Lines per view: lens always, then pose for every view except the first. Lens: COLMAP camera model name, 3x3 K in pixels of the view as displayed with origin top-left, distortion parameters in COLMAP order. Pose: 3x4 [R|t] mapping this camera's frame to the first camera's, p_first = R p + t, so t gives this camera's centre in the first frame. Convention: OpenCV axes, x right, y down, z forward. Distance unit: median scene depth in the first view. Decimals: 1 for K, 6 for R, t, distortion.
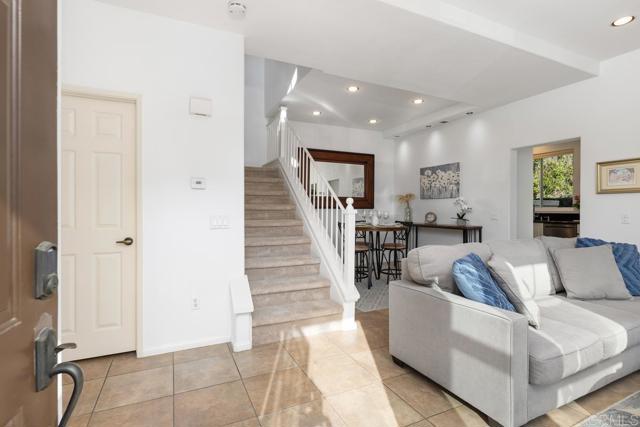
lens RADIAL K [[315.2, 0, 324.9], [0, 315.2, 210.2], [0, 0, 1]] dist [0.013619, -0.000259]
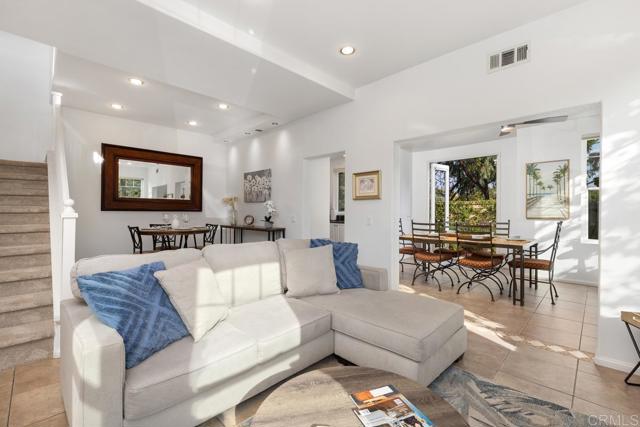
lens RADIAL K [[282.1, 0, 318.7], [0, 282.1, 212.1], [0, 0, 1]] dist [0.006875, -0.000745]
pose [[0.946327, 0.005659, 0.323161, 0.266616], [-0.004966, 0.999983, -0.002970, -0.001417], [-0.323172, 0.001206, 0.946339, 0.034873]]
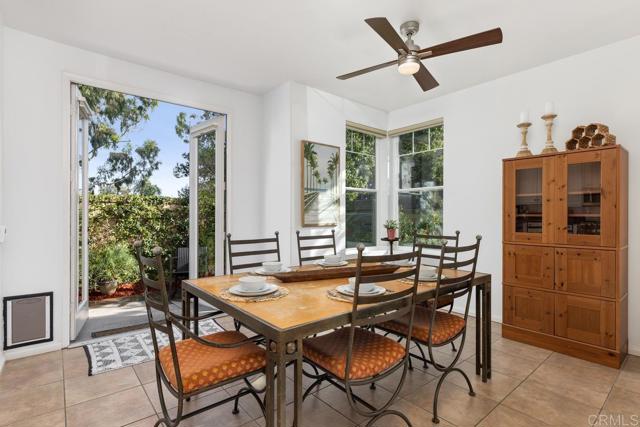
lens RADIAL K [[315.2, 0, 321.9], [0, 315.2, 215.7], [0, 0, 1]] dist [0.013619, -0.000259]
pose [[-0.244301, 0.004188, 0.969690, 0.557608], [0.003355, 0.999988, -0.003473, -0.006074], [-0.969694, 0.002404, -0.244312, 0.809757]]
